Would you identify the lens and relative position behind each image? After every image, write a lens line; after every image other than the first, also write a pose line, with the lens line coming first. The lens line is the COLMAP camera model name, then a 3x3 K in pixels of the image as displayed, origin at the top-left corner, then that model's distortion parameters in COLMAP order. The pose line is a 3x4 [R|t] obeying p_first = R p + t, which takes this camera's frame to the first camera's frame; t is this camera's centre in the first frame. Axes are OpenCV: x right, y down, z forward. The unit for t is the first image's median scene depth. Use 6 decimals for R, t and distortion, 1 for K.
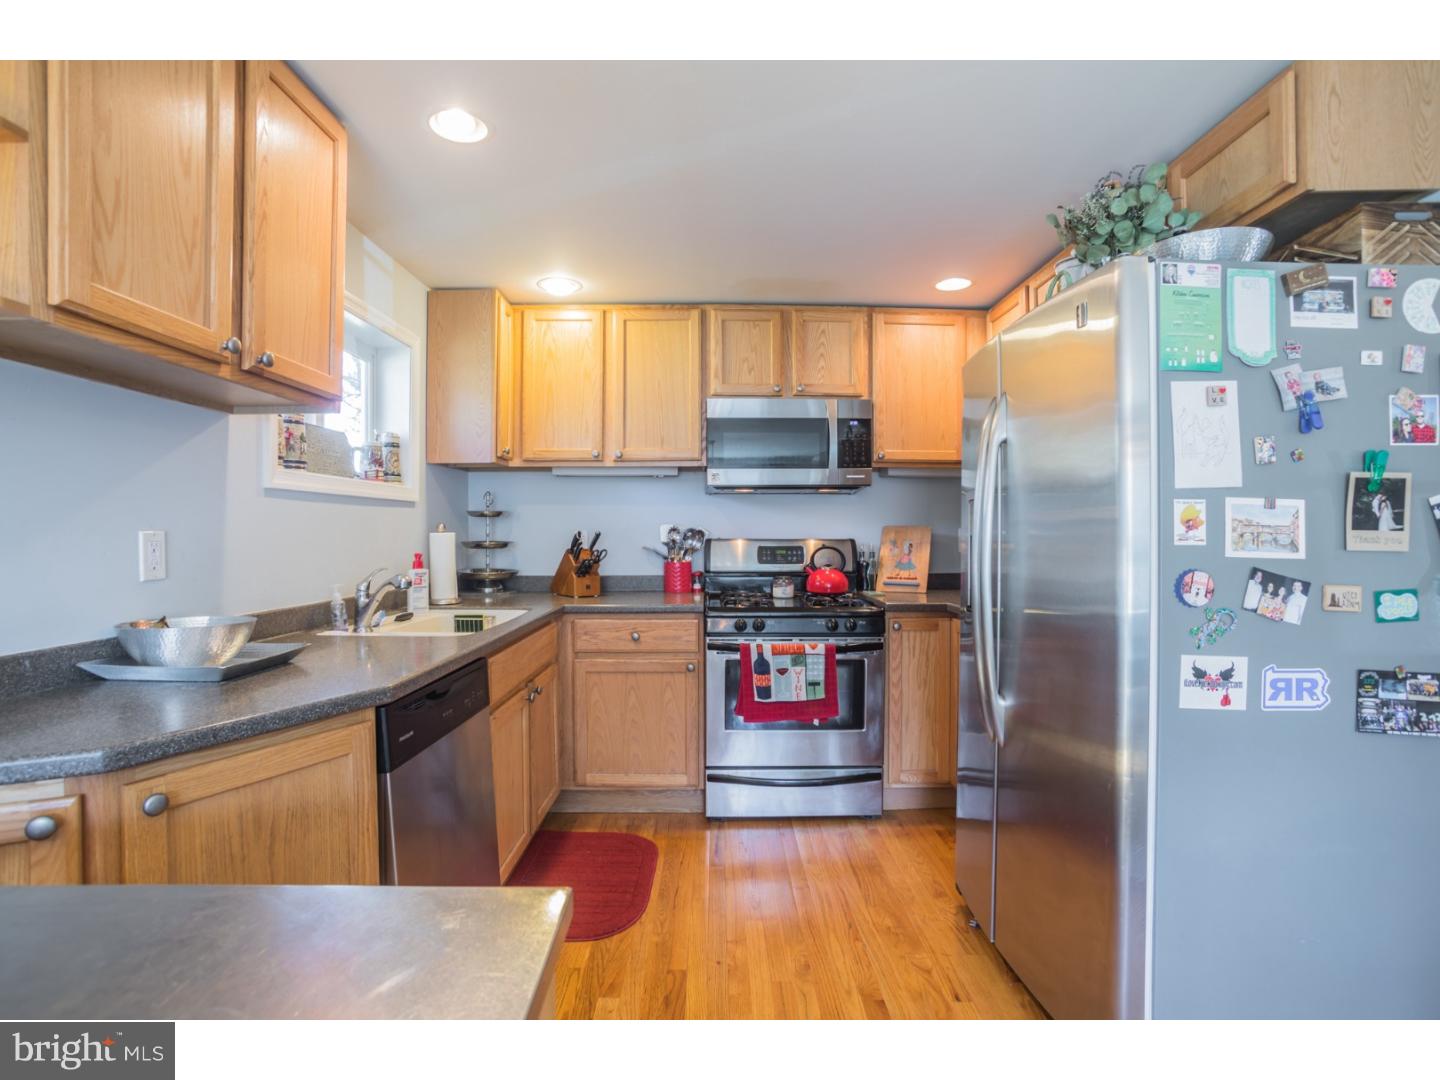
lens RADIAL K [[713.5, 0, 717.0], [0, 713.5, 534.4], [0, 0, 1]] dist [-0.075801, 0.037158]
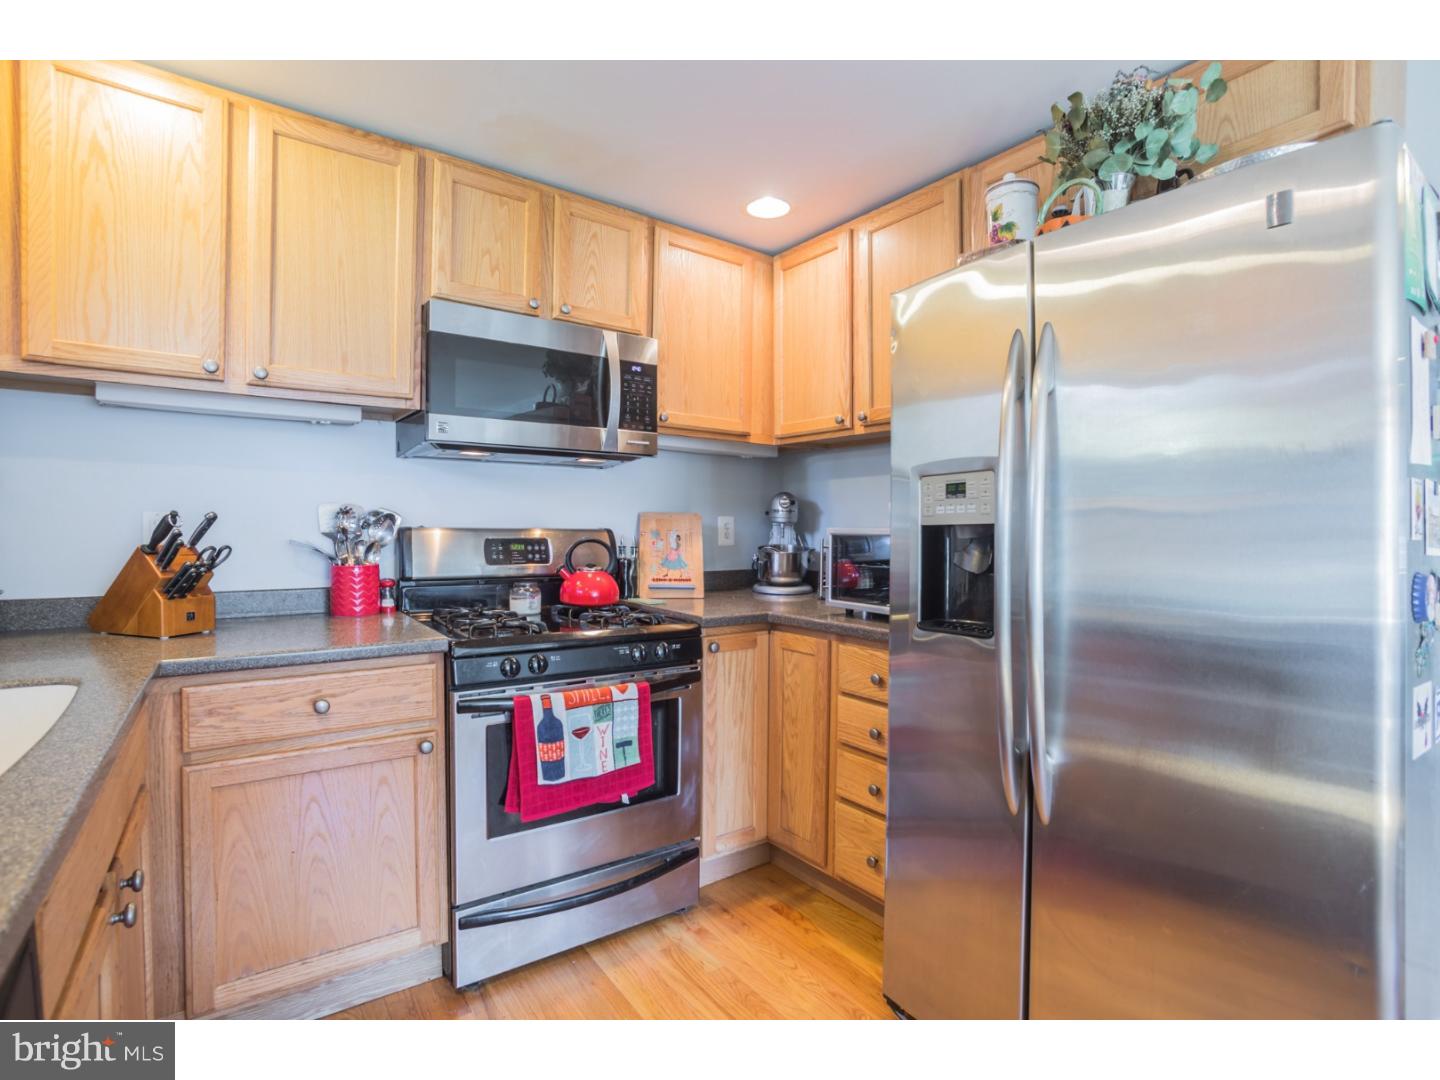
lens RADIAL K [[713.5, 0, 717.0], [0, 713.5, 534.4], [0, 0, 1]] dist [-0.075801, 0.037158]
pose [[0.819754, 0.001322, 0.572715, -0.154910], [-0.009679, 0.999886, 0.011547, 0.003050], [-0.572634, -0.015009, 0.819674, 0.355694]]
